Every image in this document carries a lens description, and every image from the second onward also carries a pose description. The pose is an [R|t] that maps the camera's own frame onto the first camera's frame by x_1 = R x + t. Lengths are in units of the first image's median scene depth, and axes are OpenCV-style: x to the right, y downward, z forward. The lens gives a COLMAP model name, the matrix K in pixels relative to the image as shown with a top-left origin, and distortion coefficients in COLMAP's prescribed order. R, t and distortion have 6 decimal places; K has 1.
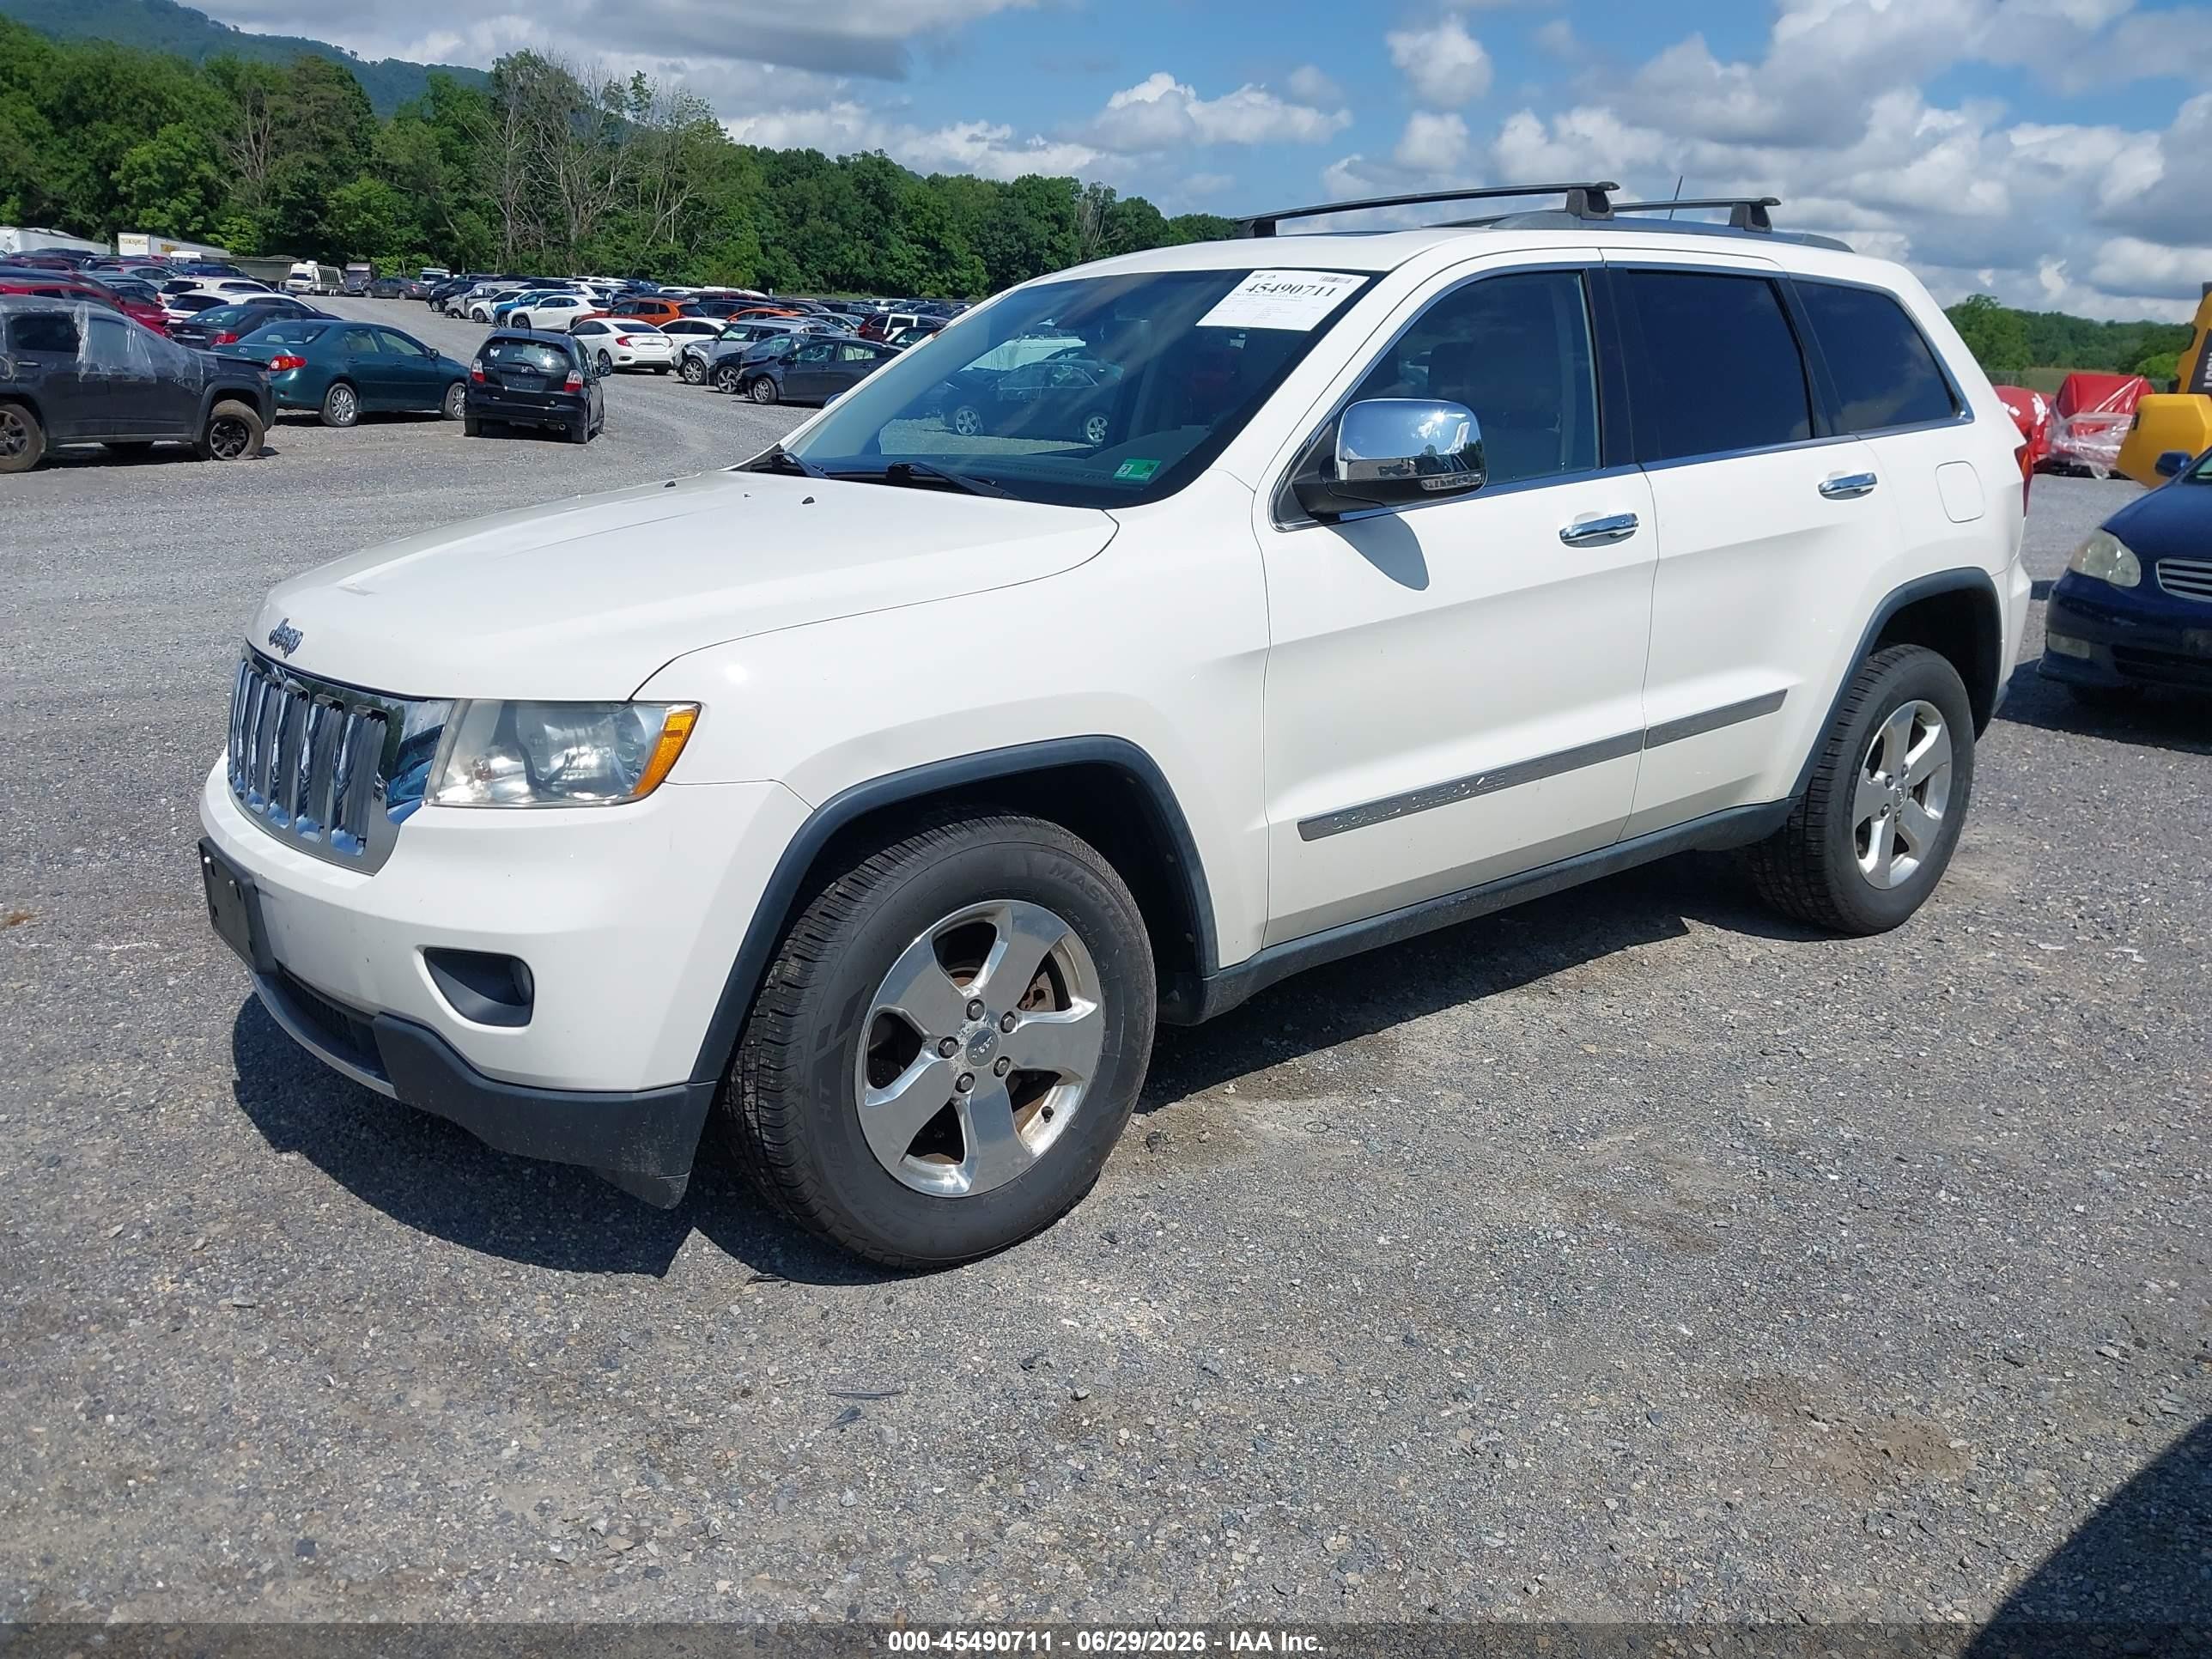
lens RADIAL K [[1753.0, 0, 1106.0], [0, 1753.0, 829.5], [0, 0, 1]] dist [0.009699, 0.001522]
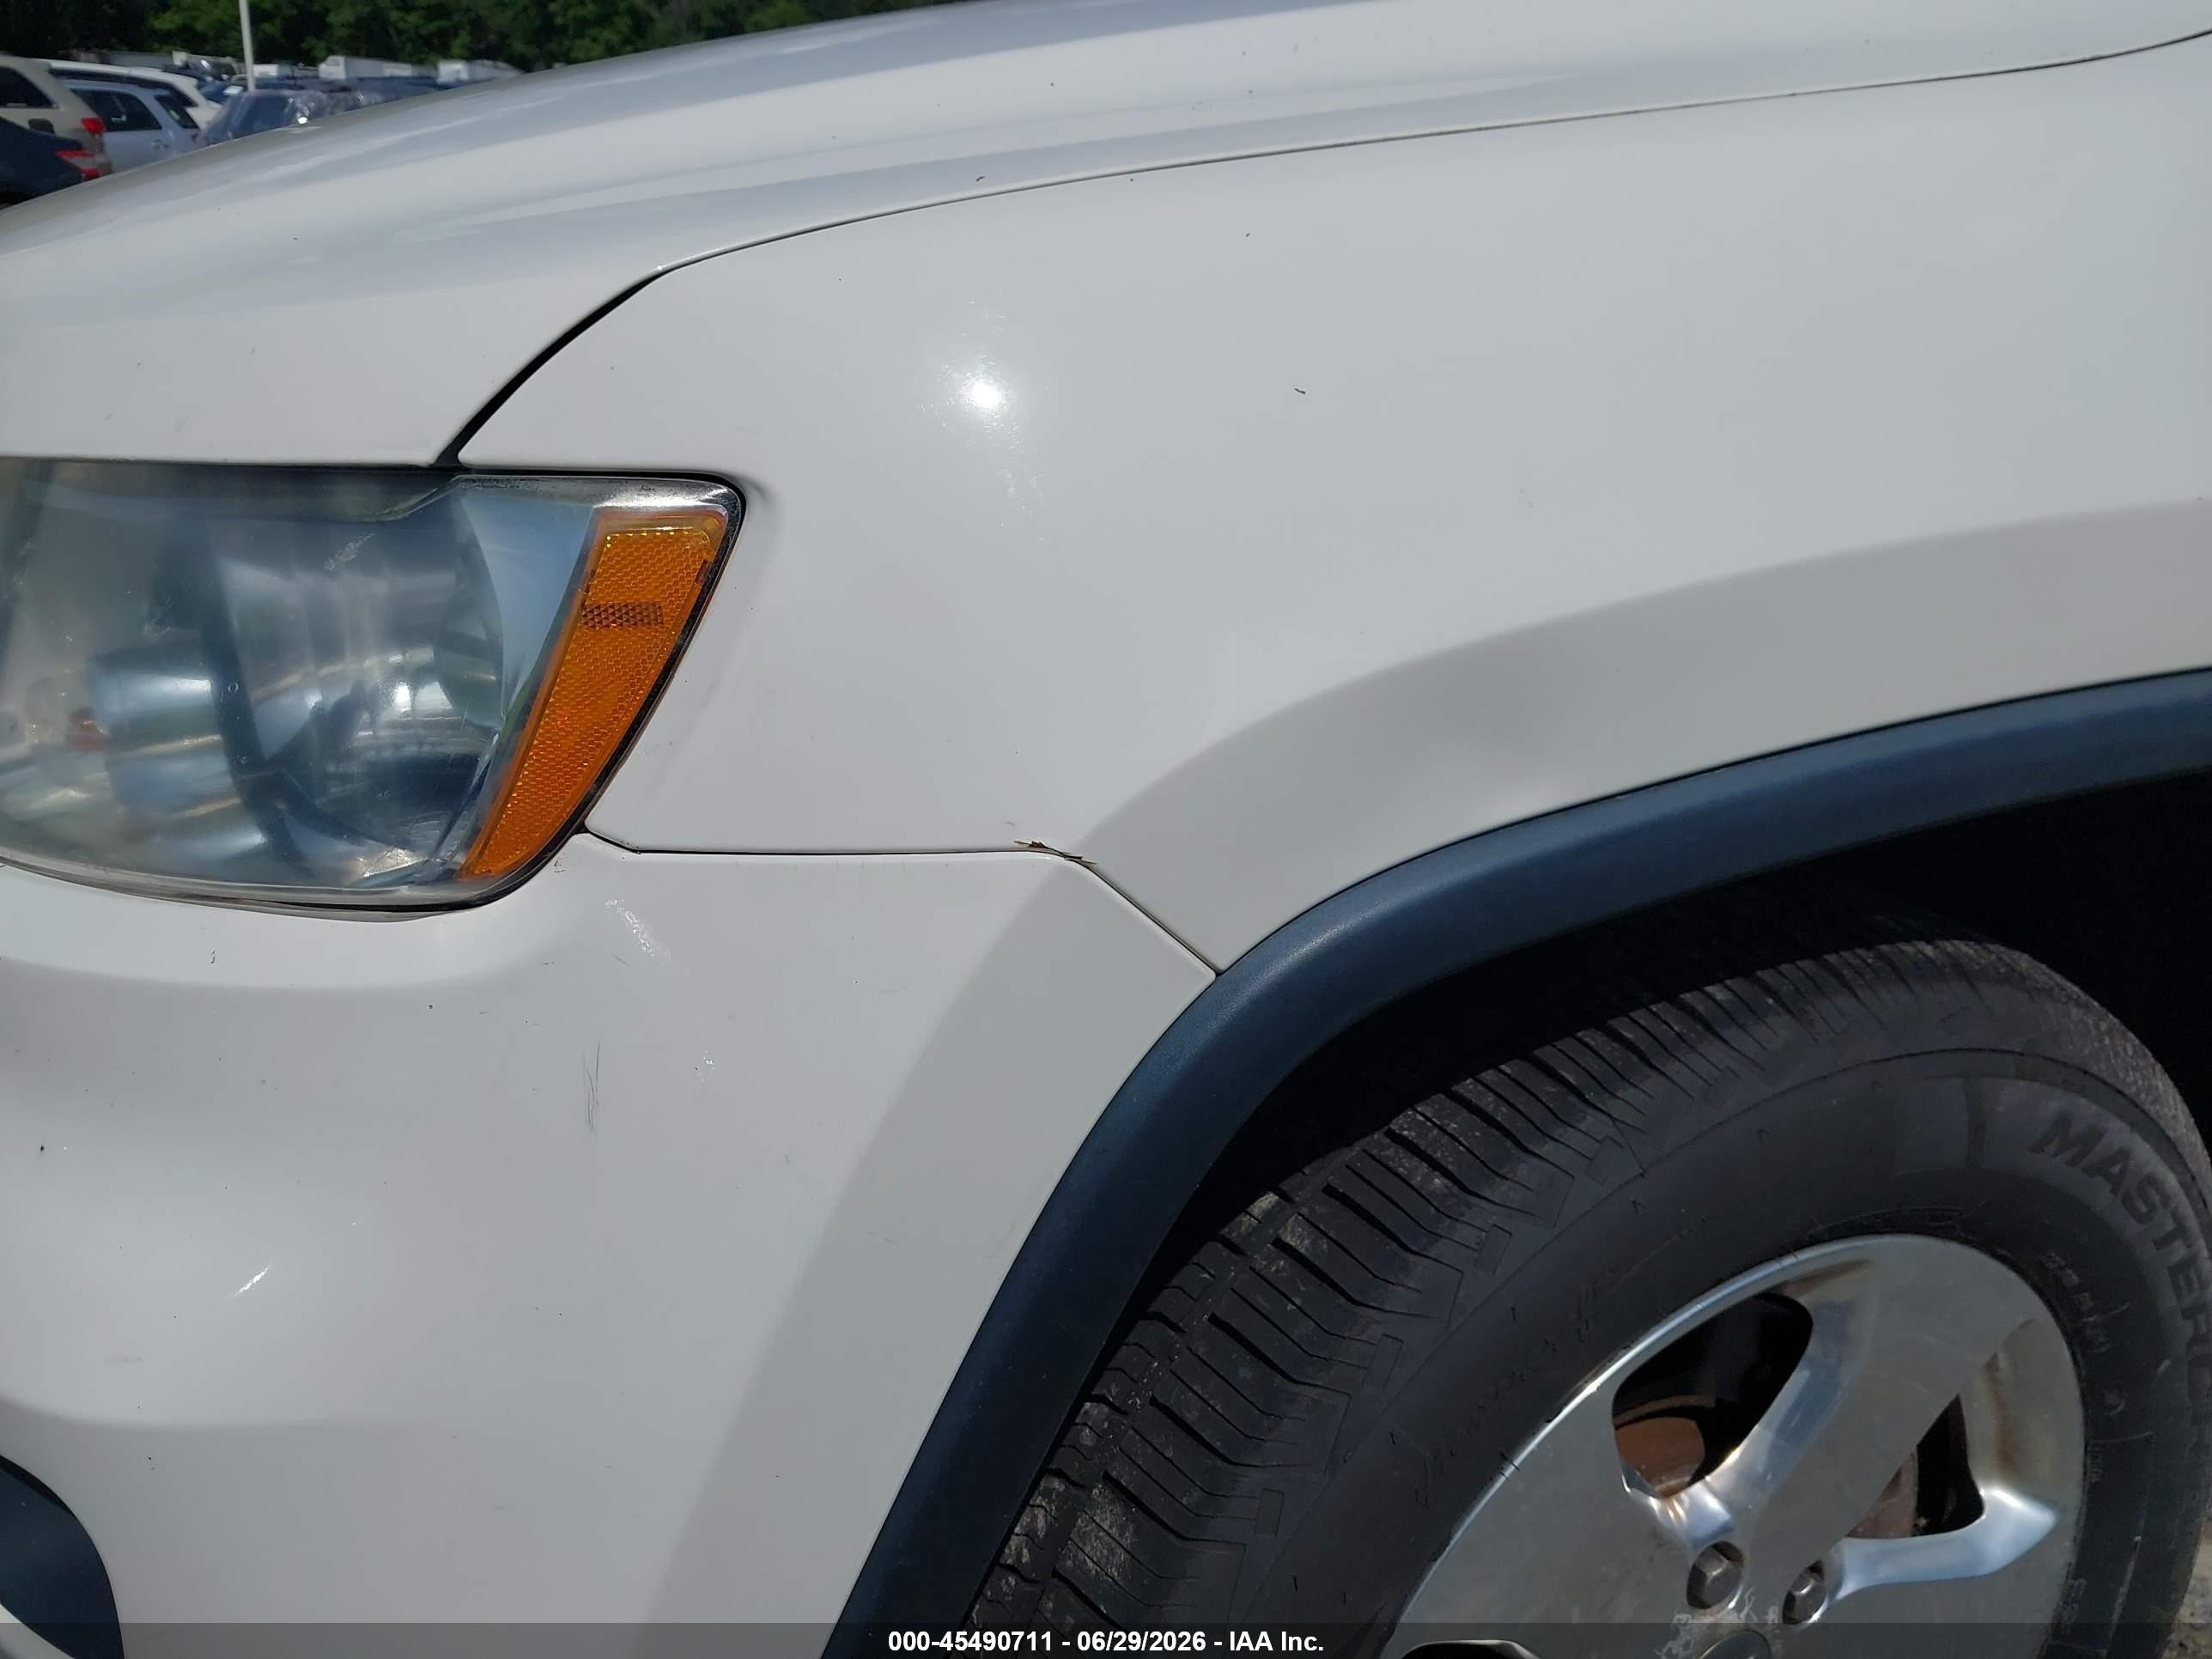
lens RADIAL K [[1753.0, 0, 1106.0], [0, 1753.0, 829.5], [0, 0, 1]] dist [0.009699, 0.001522]
pose [[0.976457, 0.061941, -0.206627, -0.121199], [-0.043597, 0.994787, 0.092180, -0.045123], [0.211260, -0.081002, 0.974068, 0.698333]]
